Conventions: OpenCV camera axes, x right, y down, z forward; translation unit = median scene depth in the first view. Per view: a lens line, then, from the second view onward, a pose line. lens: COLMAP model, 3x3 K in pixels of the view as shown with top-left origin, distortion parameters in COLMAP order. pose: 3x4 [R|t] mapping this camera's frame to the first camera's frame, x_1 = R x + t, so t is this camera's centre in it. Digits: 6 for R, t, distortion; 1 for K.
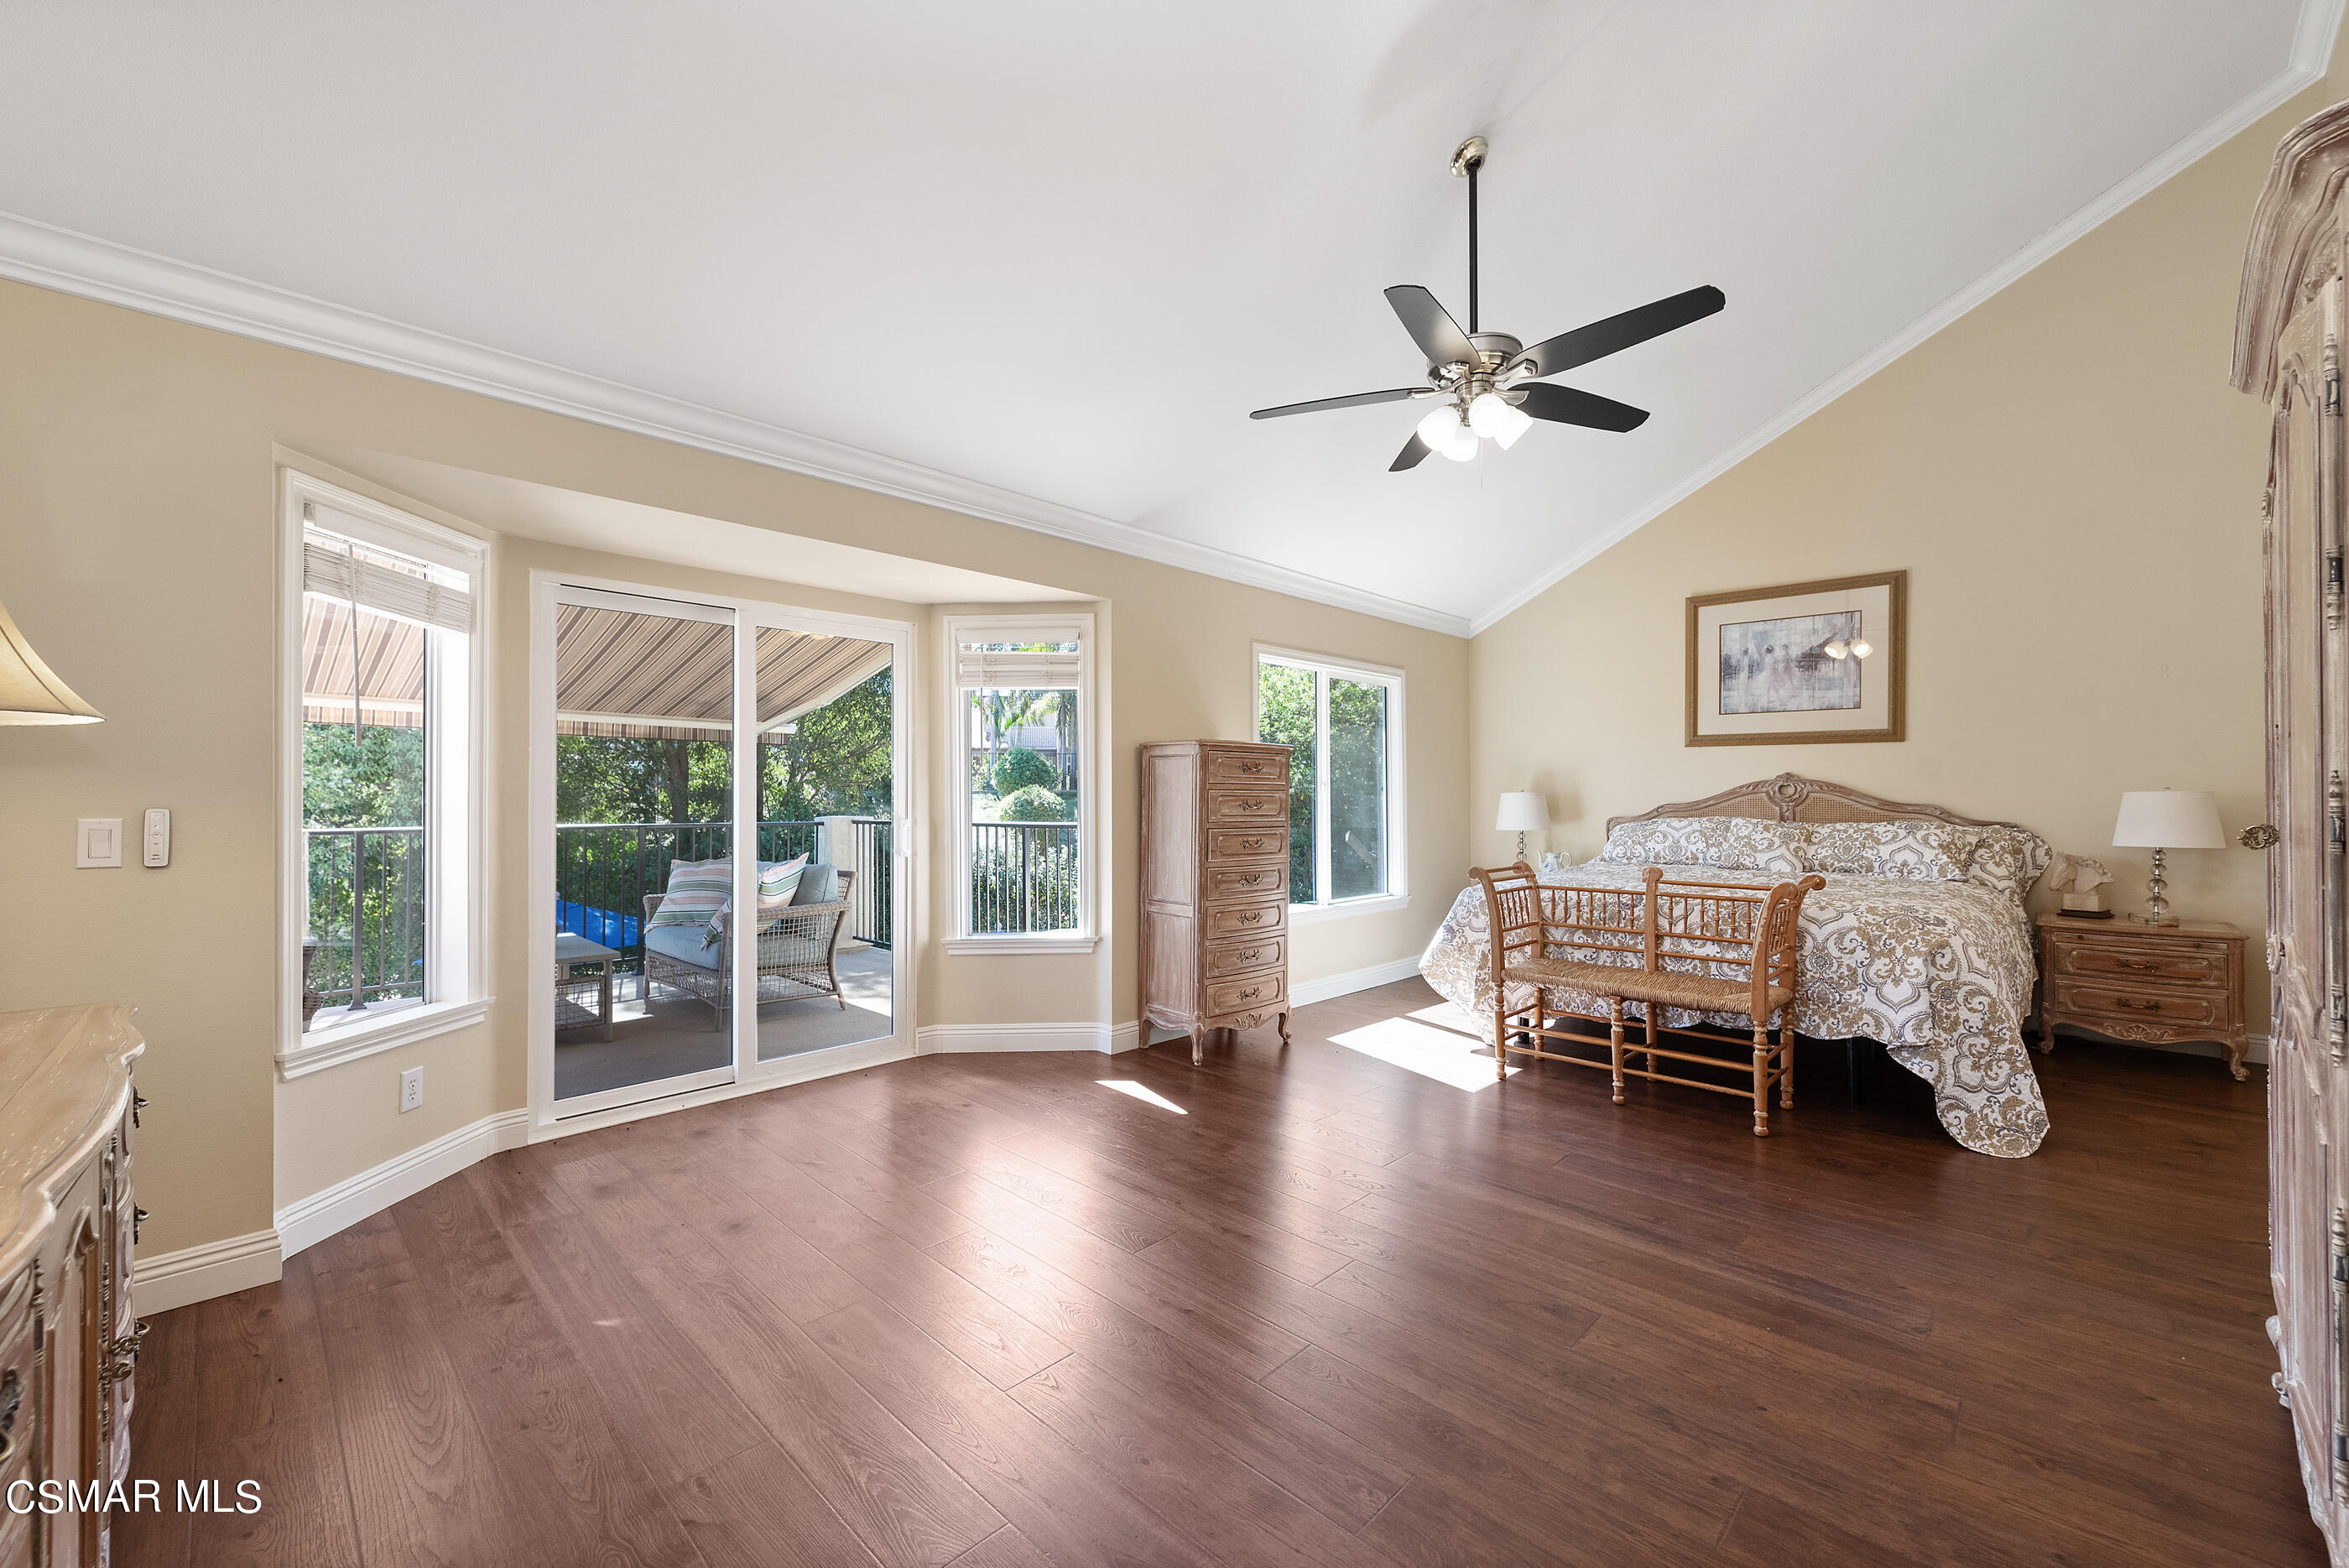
lens RADIAL K [[933.0, 0, 1181.1], [0, 933.0, 788.2], [0, 0, 1]] dist [0.008118, -0.000343]
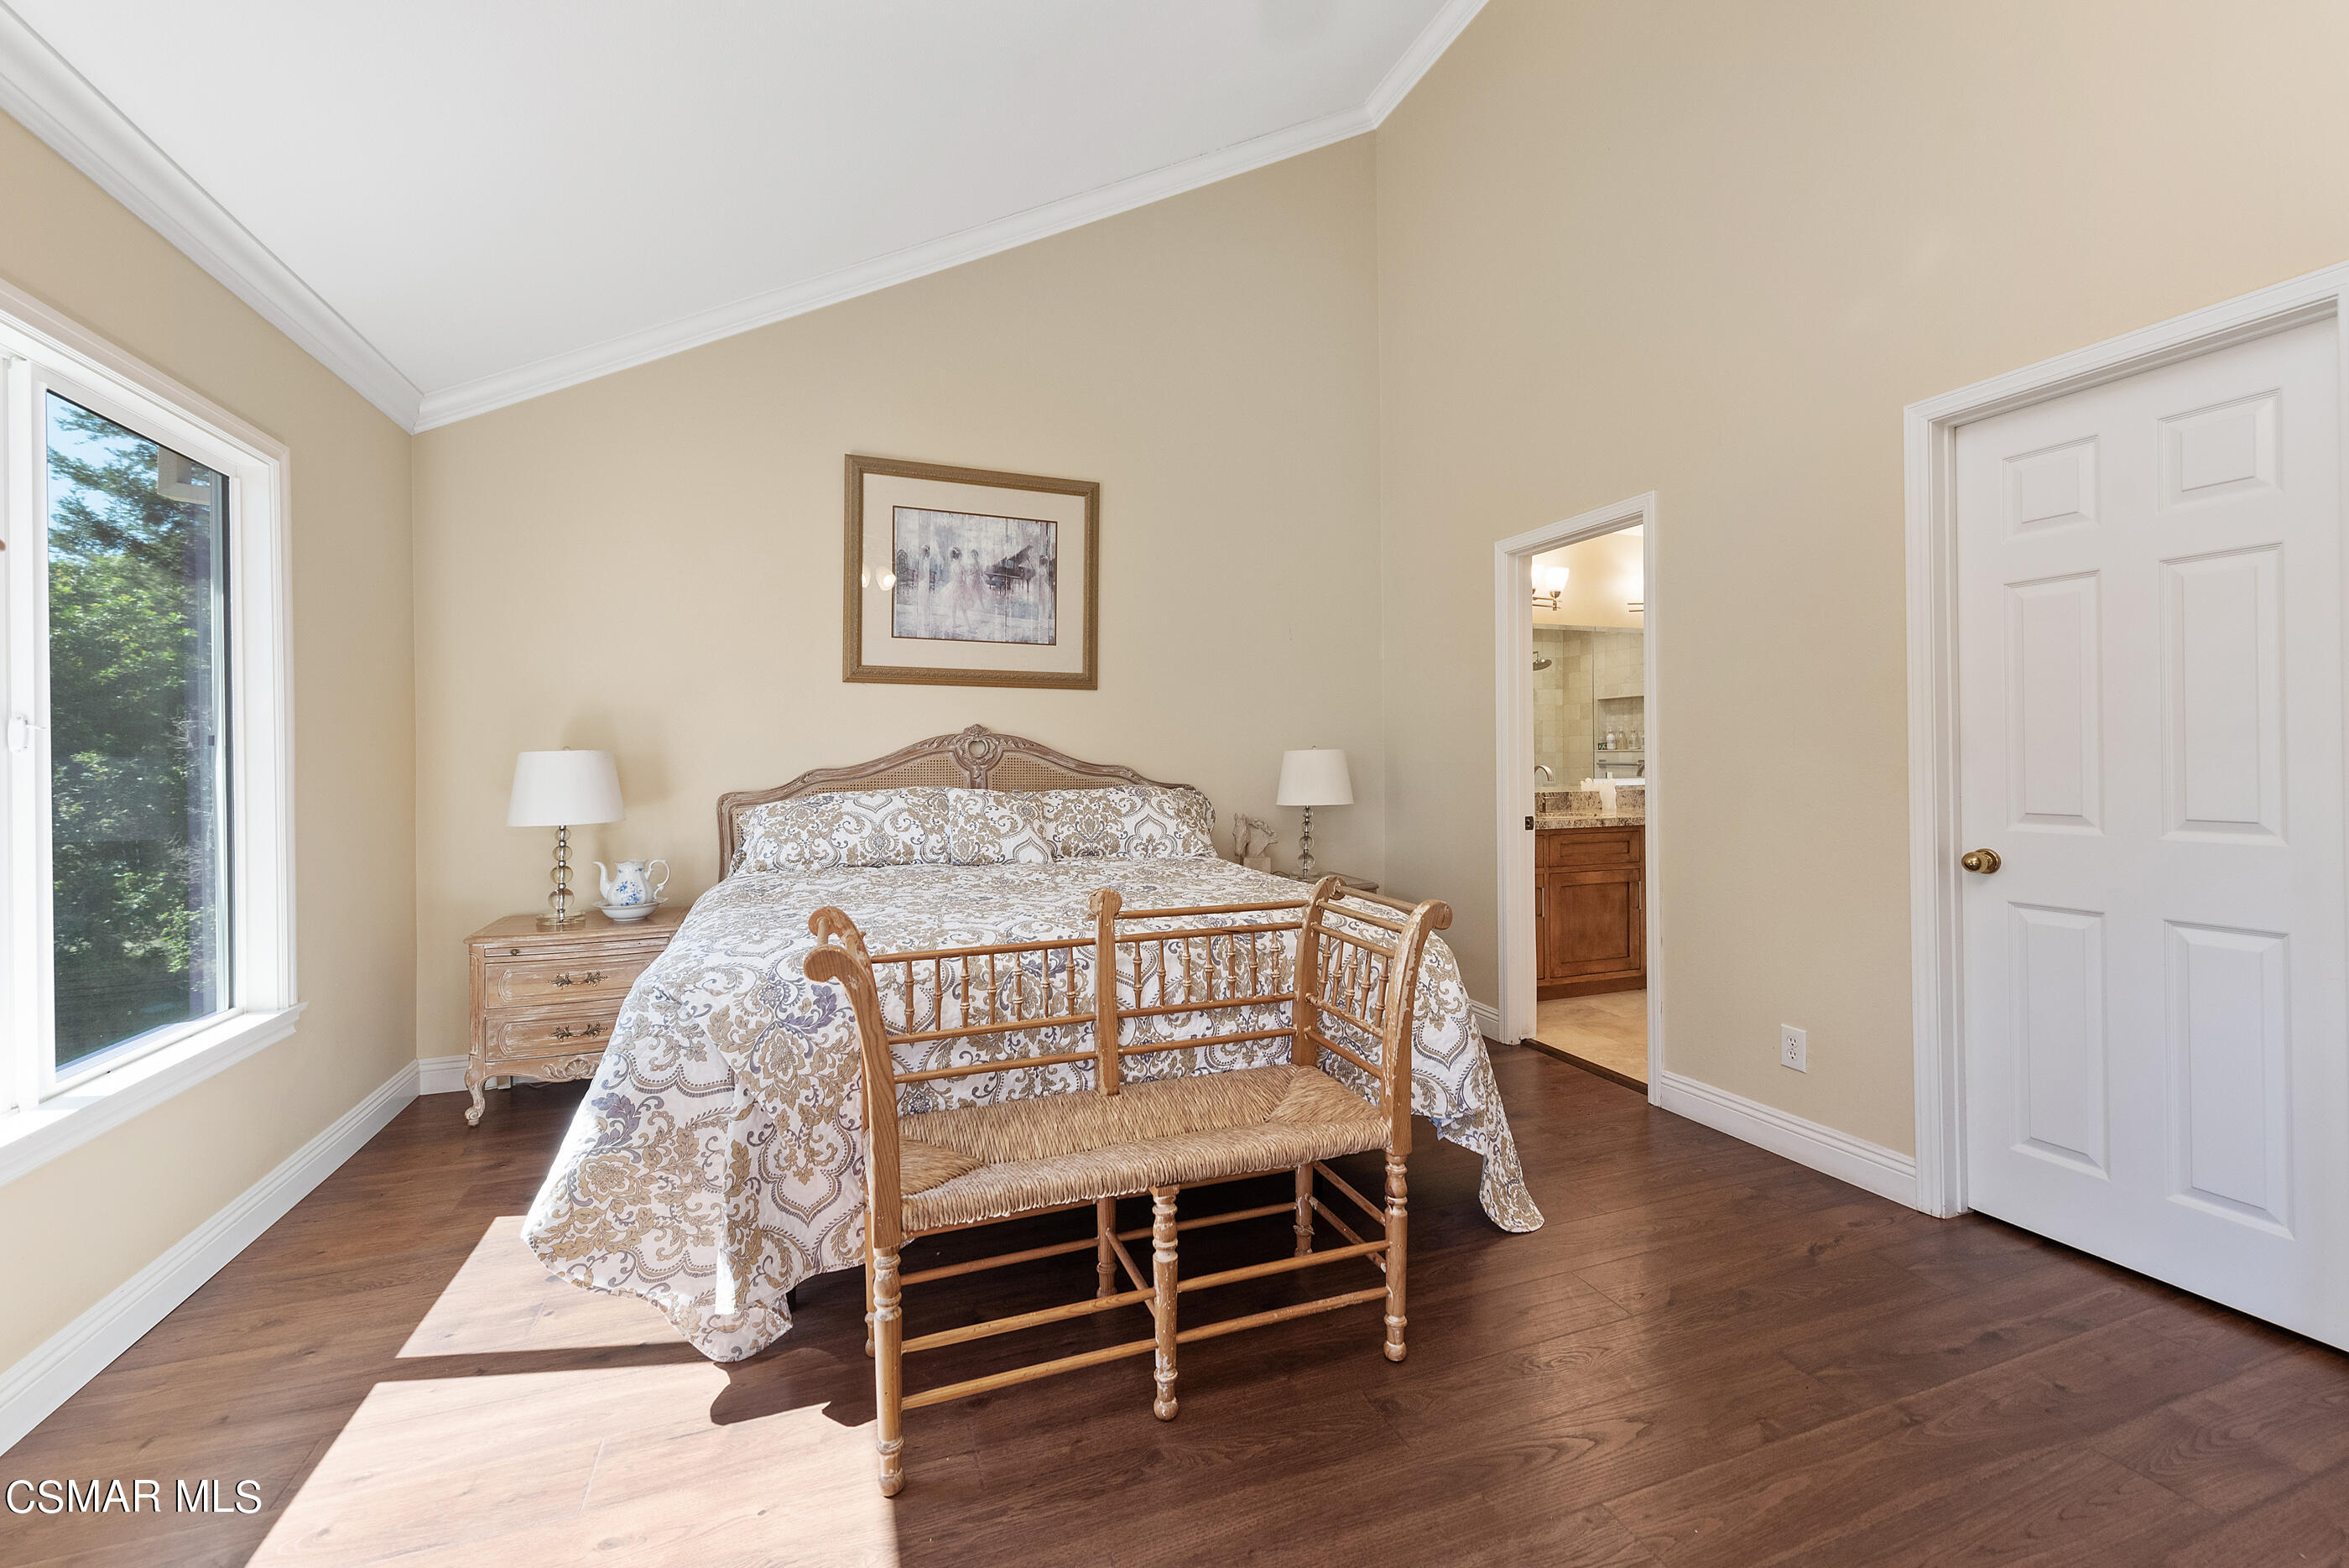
lens RADIAL K [[976.6, 0, 1188.3], [0, 976.6, 753.4], [0, 0, 1]] dist [0.008393, 0.000080]
pose [[0.424268, 0.001464, 0.905535, 0.023607], [-0.002369, 0.999997, -0.000507, 0.006688], [-0.905533, -0.001931, 0.424270, 0.561086]]
